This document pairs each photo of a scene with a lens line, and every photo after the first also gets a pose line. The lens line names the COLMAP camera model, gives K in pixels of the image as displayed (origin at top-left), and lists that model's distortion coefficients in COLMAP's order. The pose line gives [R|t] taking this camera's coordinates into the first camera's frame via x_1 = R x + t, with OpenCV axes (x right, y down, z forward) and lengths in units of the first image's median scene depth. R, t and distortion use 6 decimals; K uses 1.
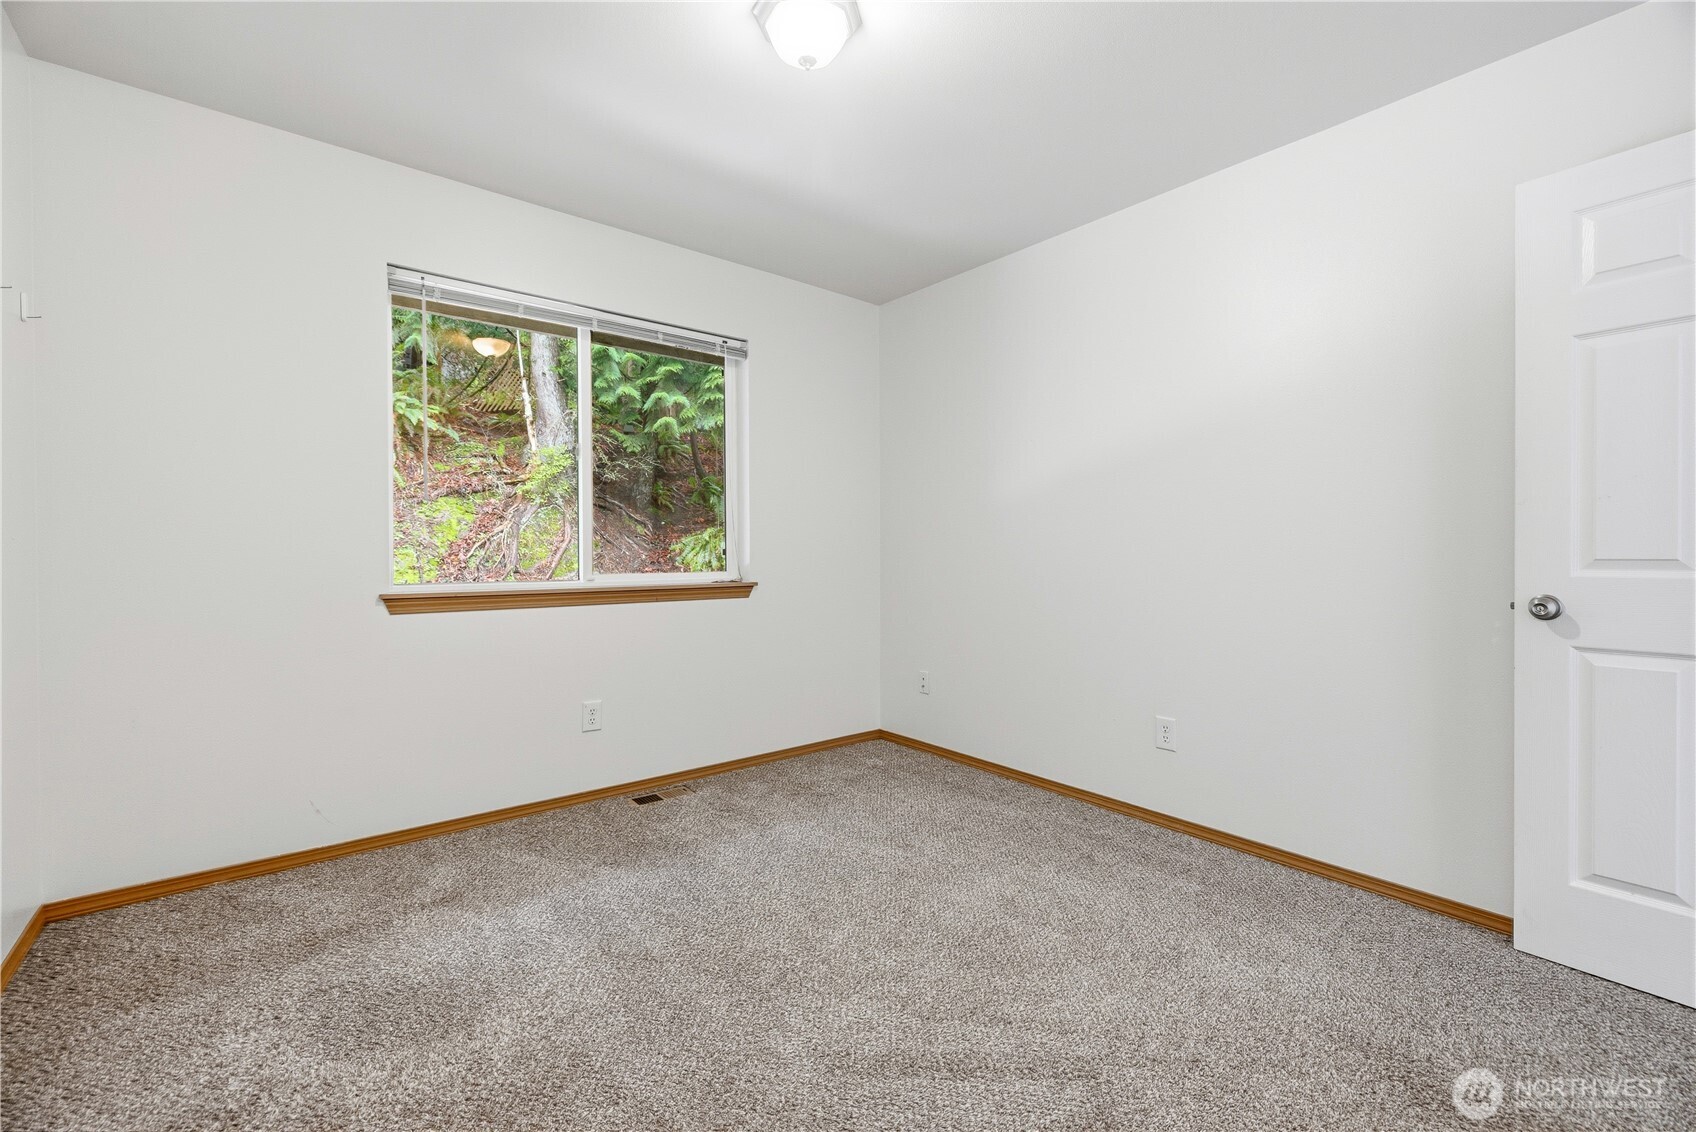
lens RADIAL K [[705.8, 0, 850.2], [0, 705.8, 558.8], [0, 0, 1]] dist [-0.004751, 0.000923]
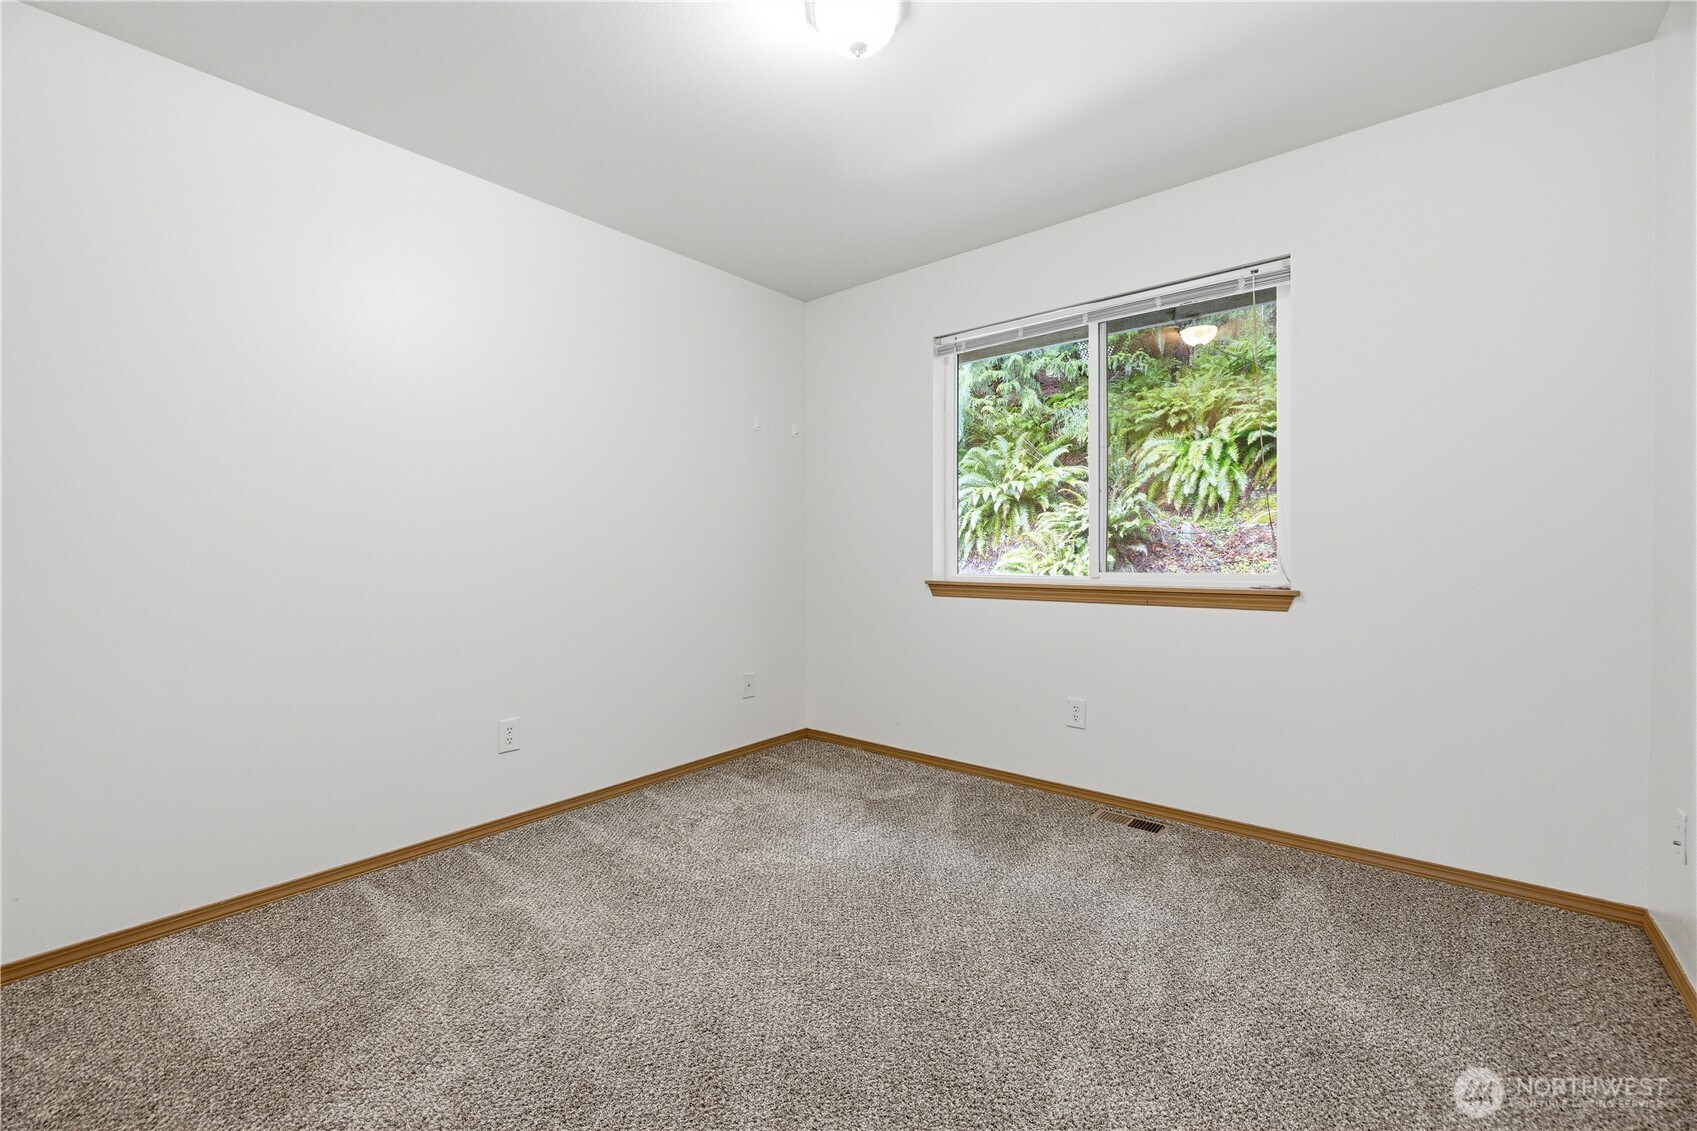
lens RADIAL K [[706.2, 0, 850.7], [0, 706.2, 558.2], [0, 0, 1]] dist [-0.004751, 0.000923]
pose [[0.195805, 0.010491, -0.980587, 0.534059], [-0.006094, 0.999936, 0.009482, -0.004222], [0.980624, 0.004119, 0.195856, 0.473255]]
